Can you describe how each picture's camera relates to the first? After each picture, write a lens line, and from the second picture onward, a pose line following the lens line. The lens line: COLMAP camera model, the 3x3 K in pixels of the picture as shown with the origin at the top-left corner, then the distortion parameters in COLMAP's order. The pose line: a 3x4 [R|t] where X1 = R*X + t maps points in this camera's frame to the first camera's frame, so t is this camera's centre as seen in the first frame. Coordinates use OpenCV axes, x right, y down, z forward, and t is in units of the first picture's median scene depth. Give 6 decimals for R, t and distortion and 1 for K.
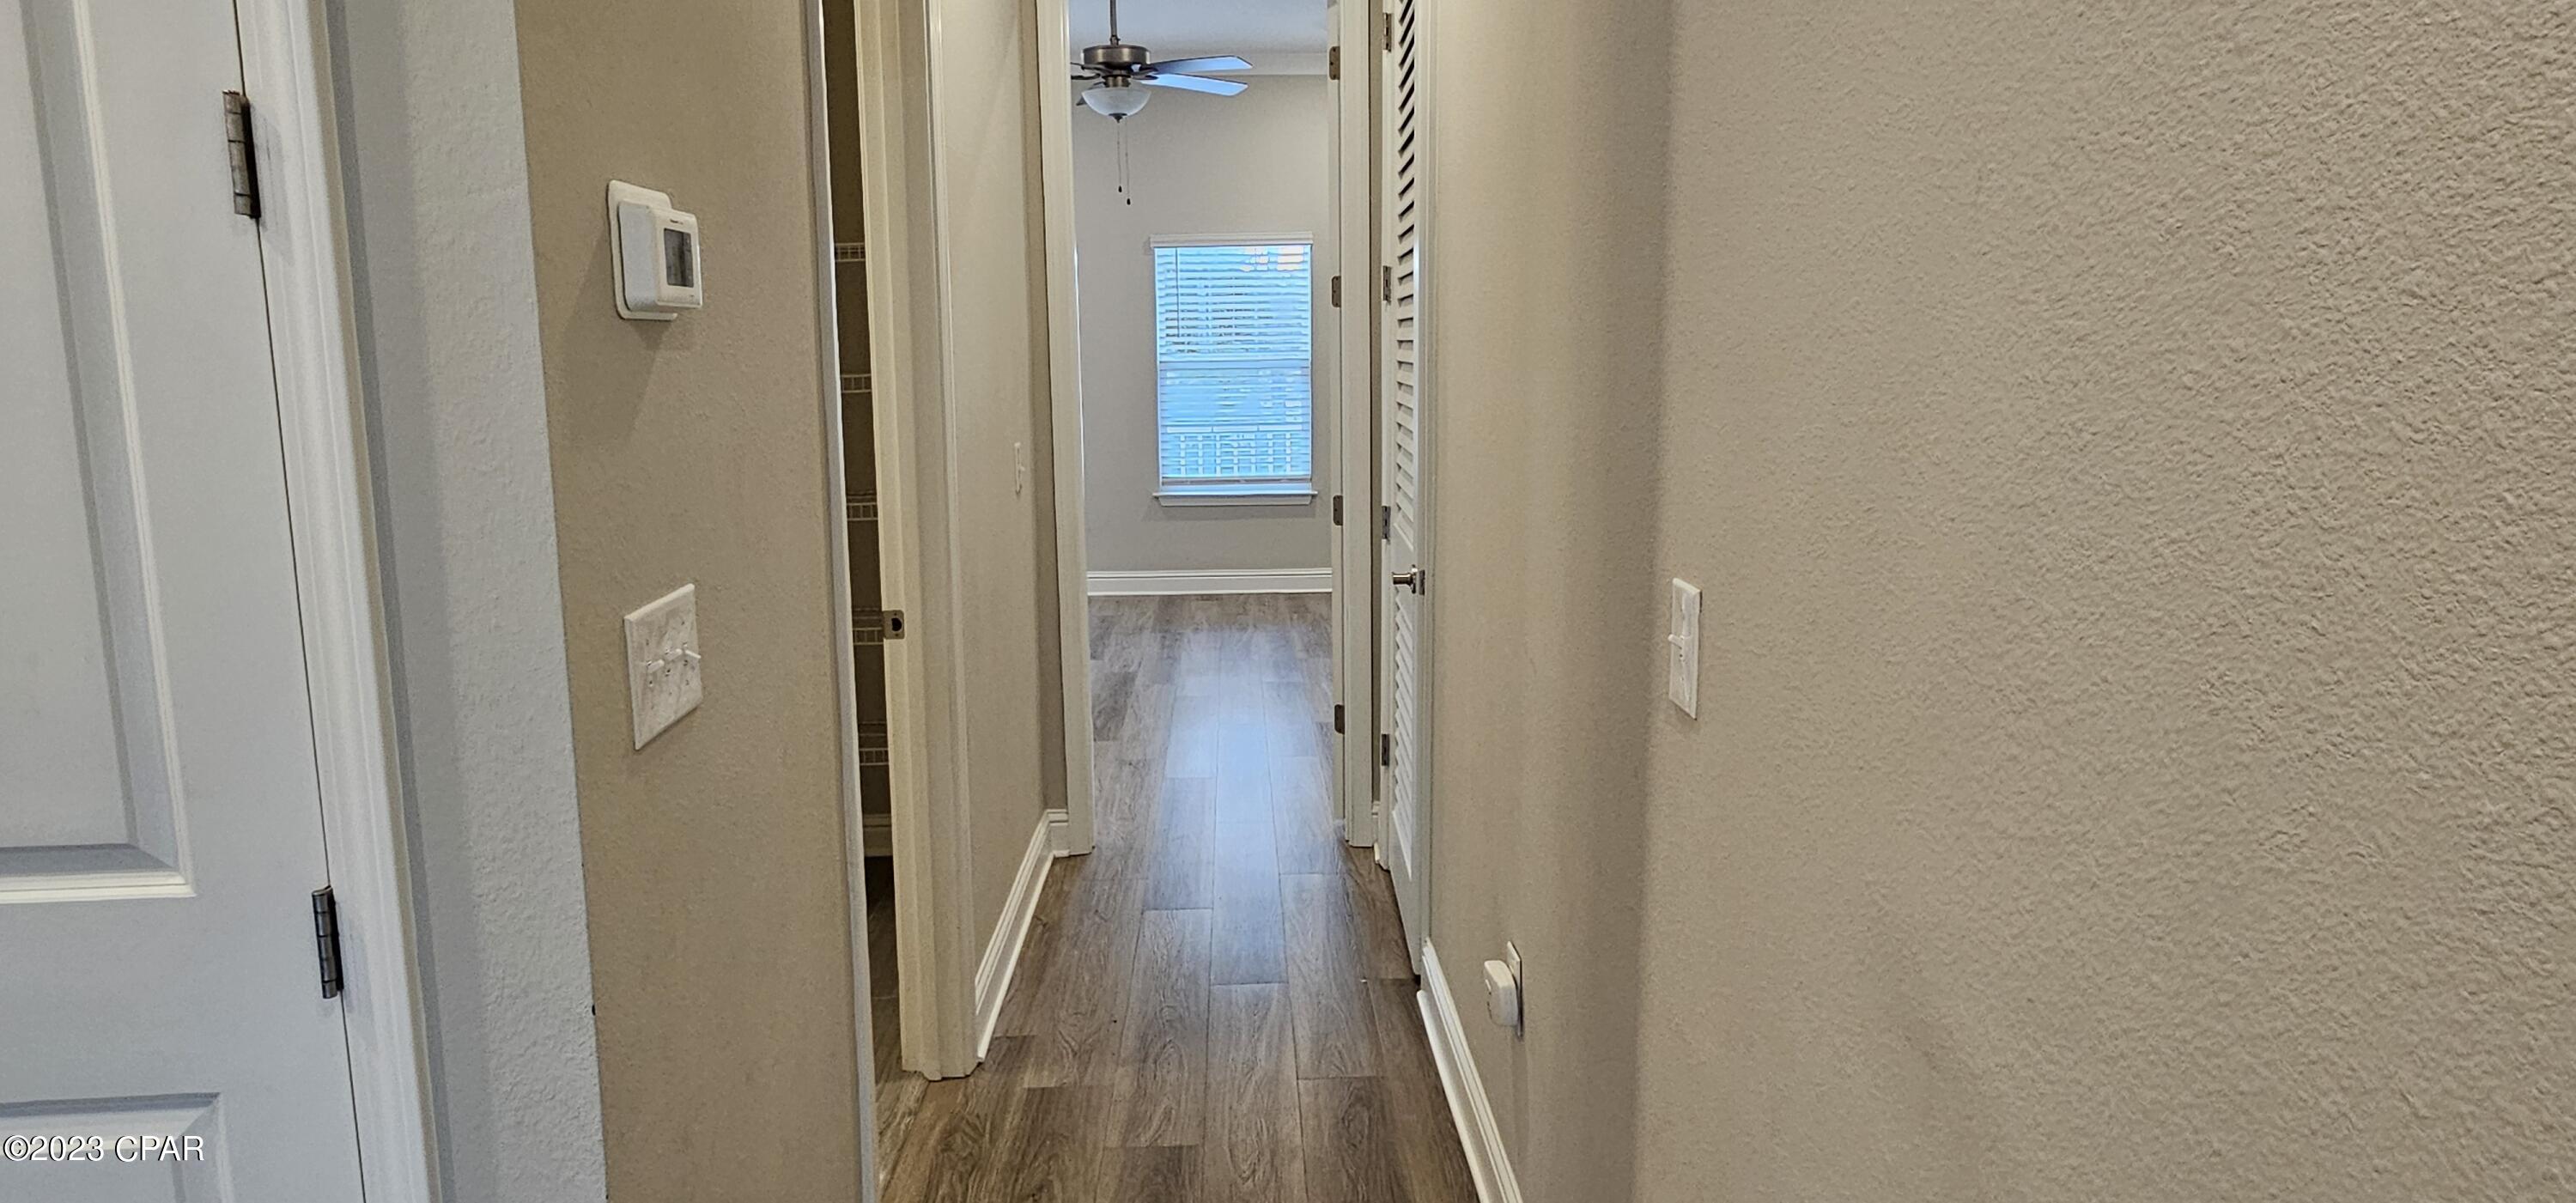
lens RADIAL K [[1510.3, 0, 1305.6], [0, 1510.3, 611.0], [0, 0, 1]] dist [0.002720, -0.007462]
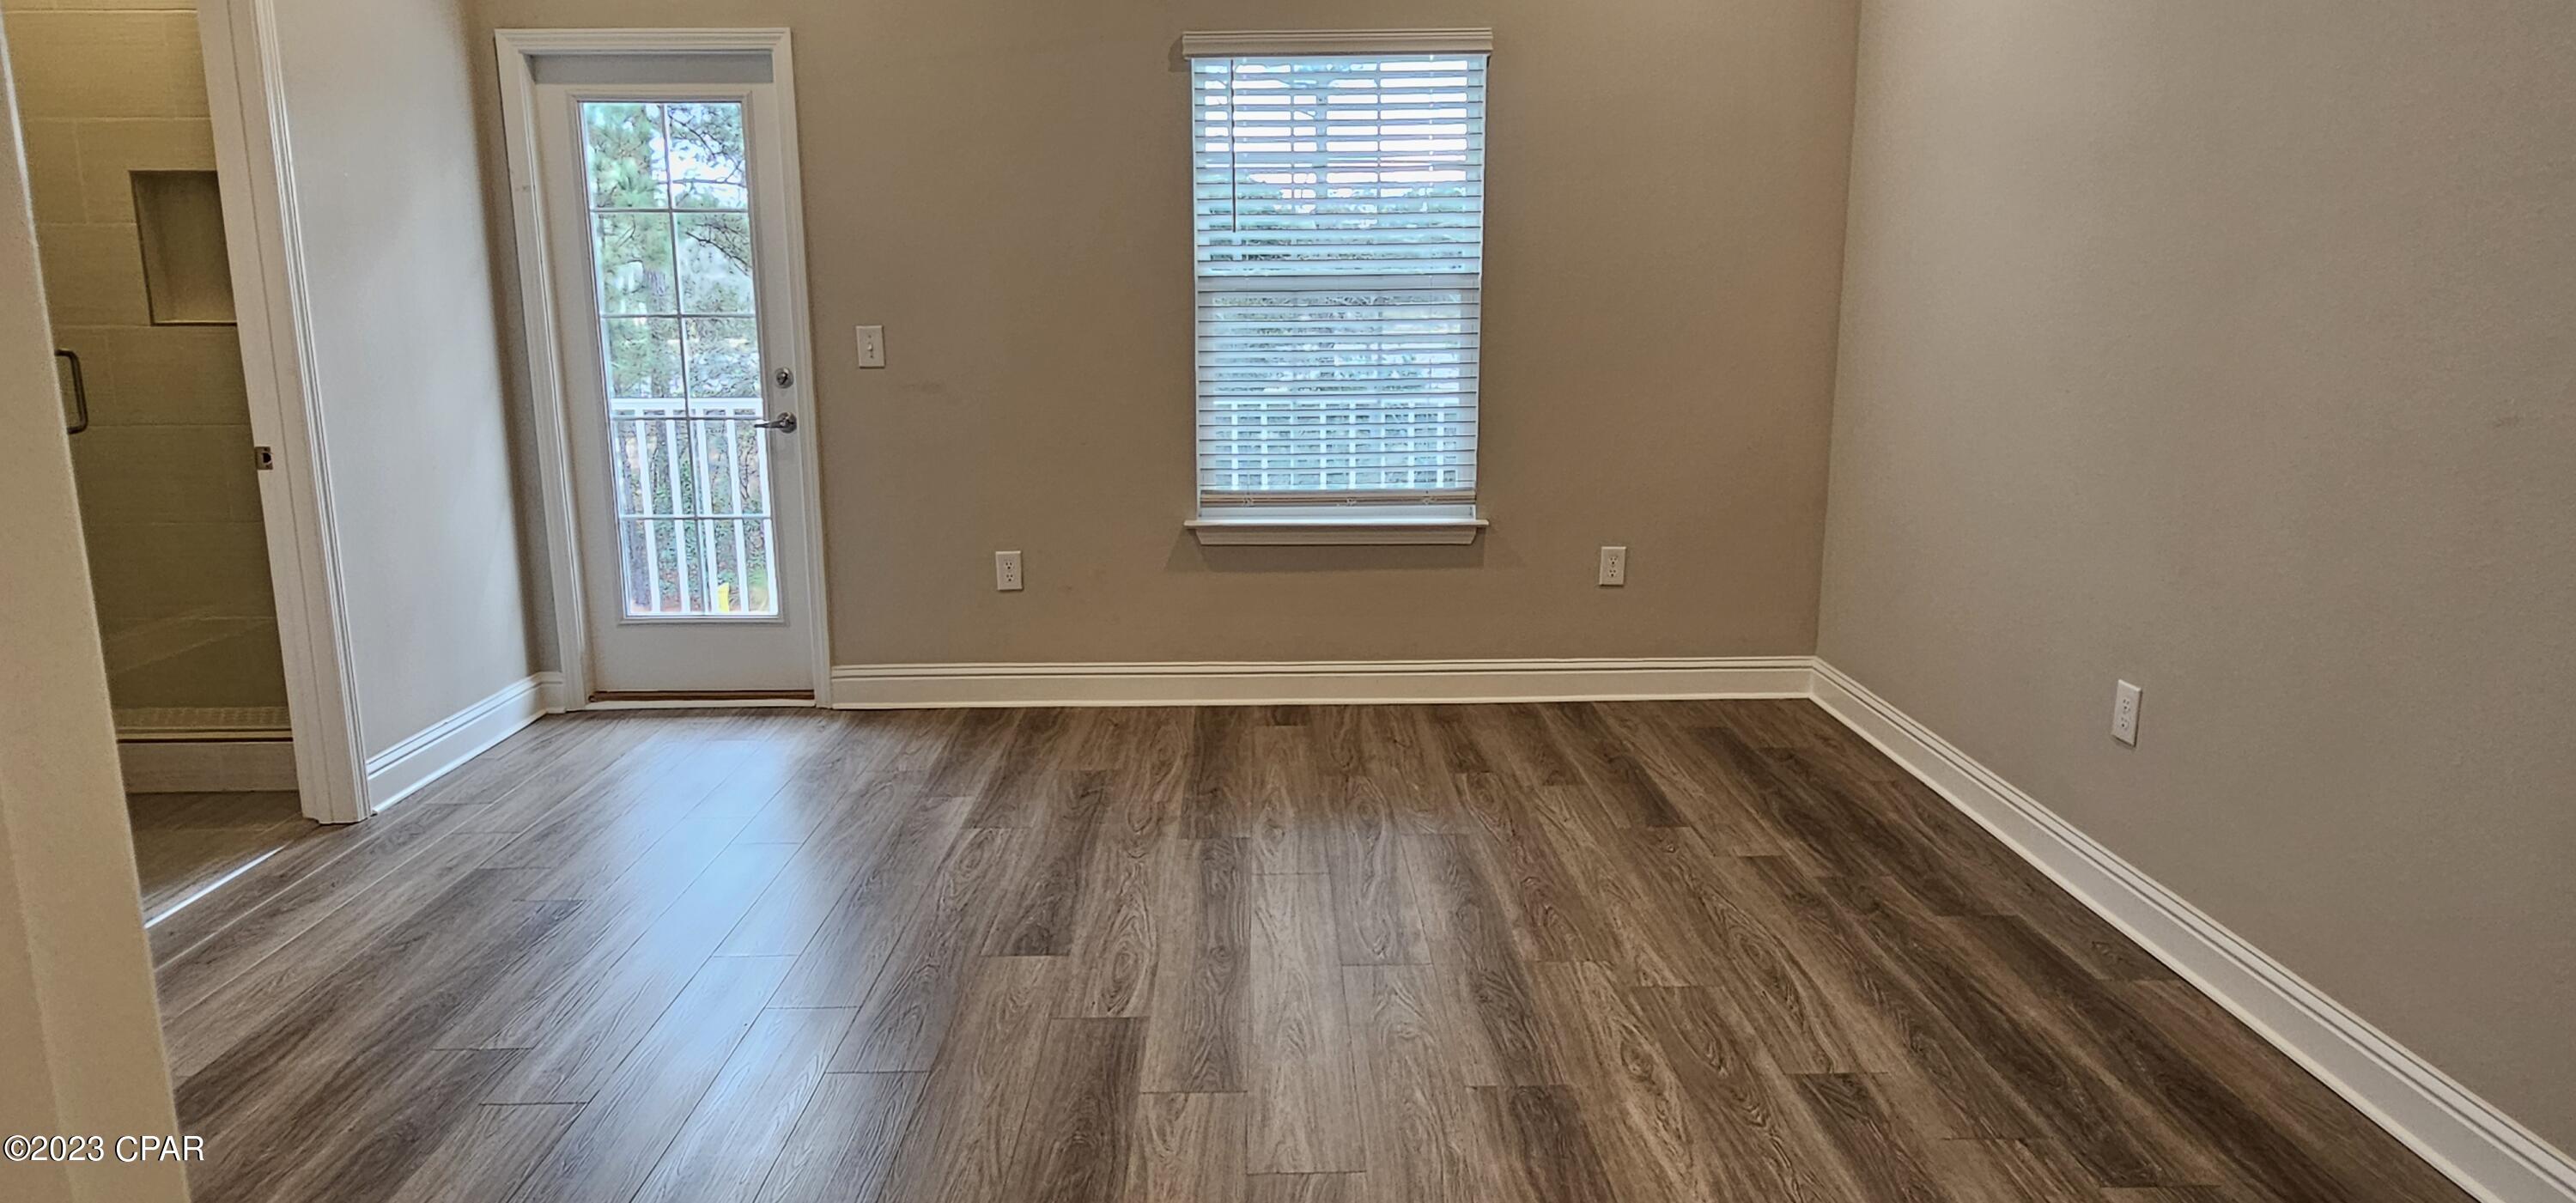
lens RADIAL K [[1510.3, 0, 1306.2], [0, 1510.3, 592.2], [0, 0, 1]] dist [0.002720, -0.007462]
pose [[0.999809, 0.006906, -0.018290, -0.047505], [-0.006505, 0.999739, 0.021920, -0.064978], [0.018436, -0.021797, 0.999592, 0.459493]]
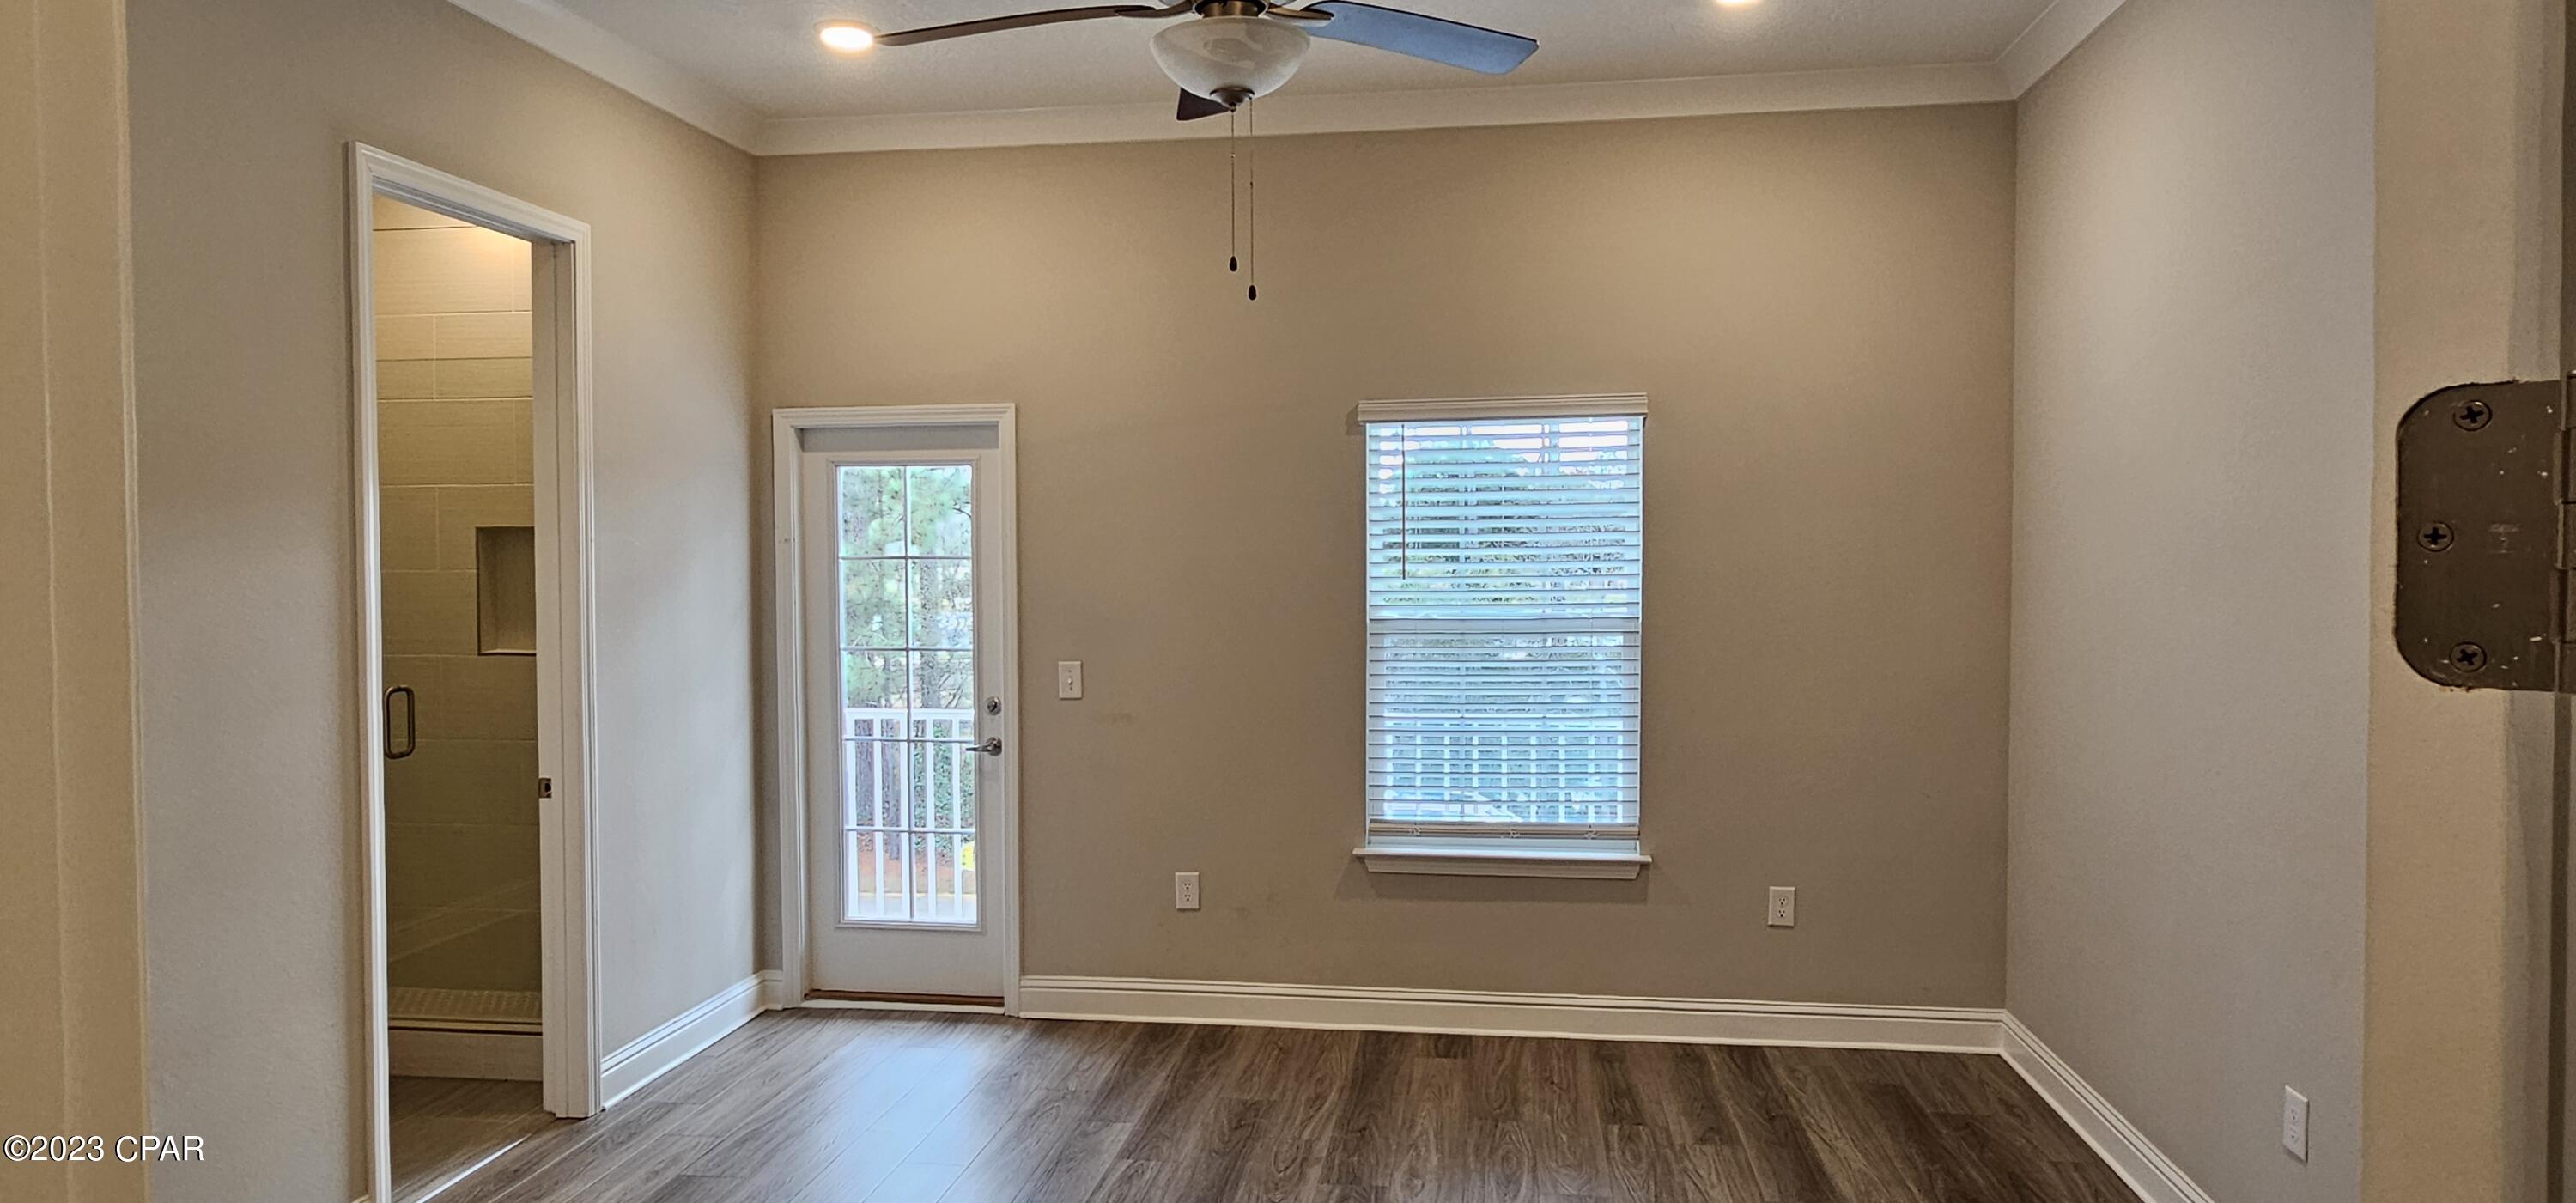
lens RADIAL K [[1510.3, 0, 1310.1], [0, 1510.3, 606.7], [0, 0, 1]] dist [0.002720, -0.007462]
pose [[0.984354, 0.010101, -0.175911, -0.018874], [-0.034096, 0.990406, -0.133919, -0.091724], [0.172870, 0.137821, 0.975254, 0.435861]]
